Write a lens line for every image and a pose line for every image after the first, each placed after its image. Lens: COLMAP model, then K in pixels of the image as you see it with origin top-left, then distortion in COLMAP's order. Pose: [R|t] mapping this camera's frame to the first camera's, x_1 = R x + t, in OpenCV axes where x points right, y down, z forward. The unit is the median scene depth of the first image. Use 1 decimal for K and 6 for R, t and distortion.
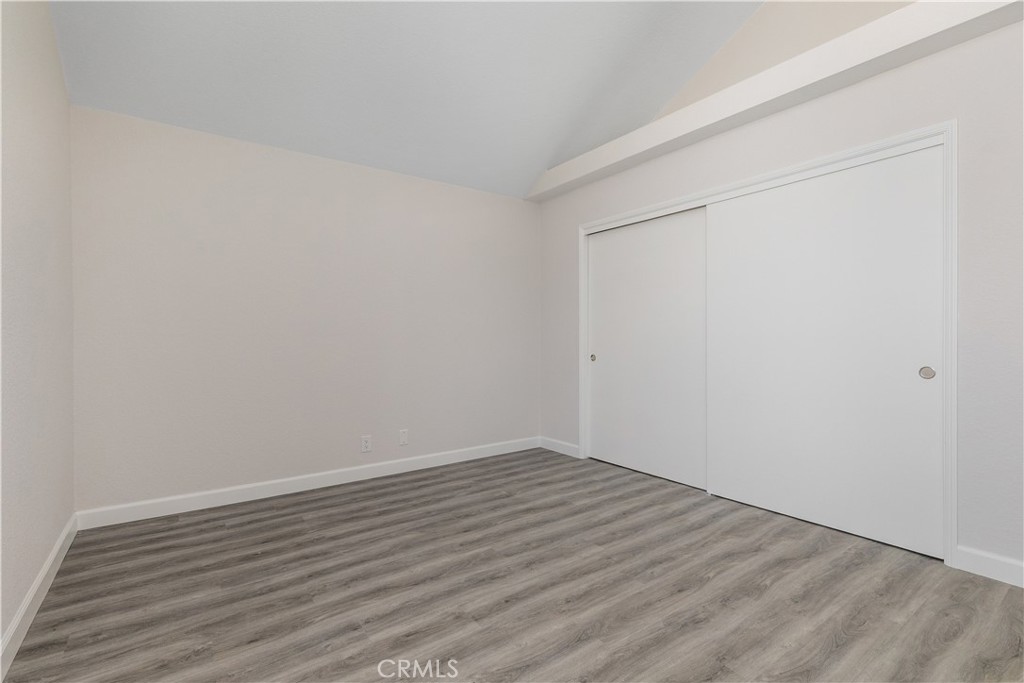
lens RADIAL K [[452.2, 0, 516.8], [0, 452.2, 345.6], [0, 0, 1]] dist [0.011289, -0.001999]
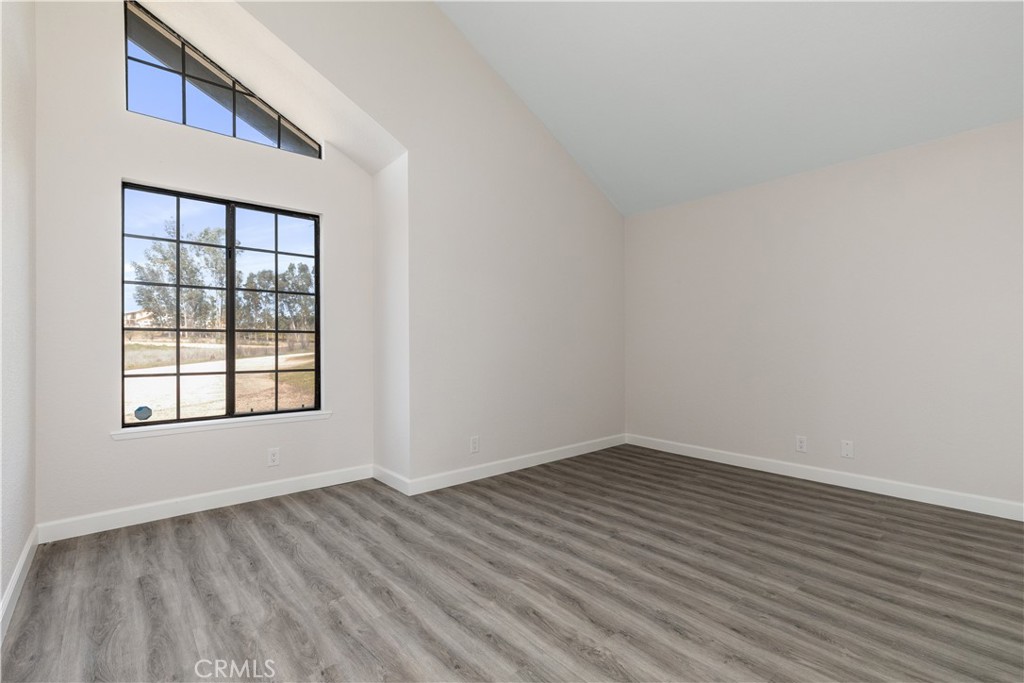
lens RADIAL K [[452.2, 0, 518.6], [0, 452.2, 345.8], [0, 0, 1]] dist [0.011289, -0.001999]
pose [[0.121927, 0.011053, -0.992477, 0.914813], [-0.013877, 0.999859, 0.009431, -0.005561], [0.992442, 0.012623, 0.122064, 0.371663]]
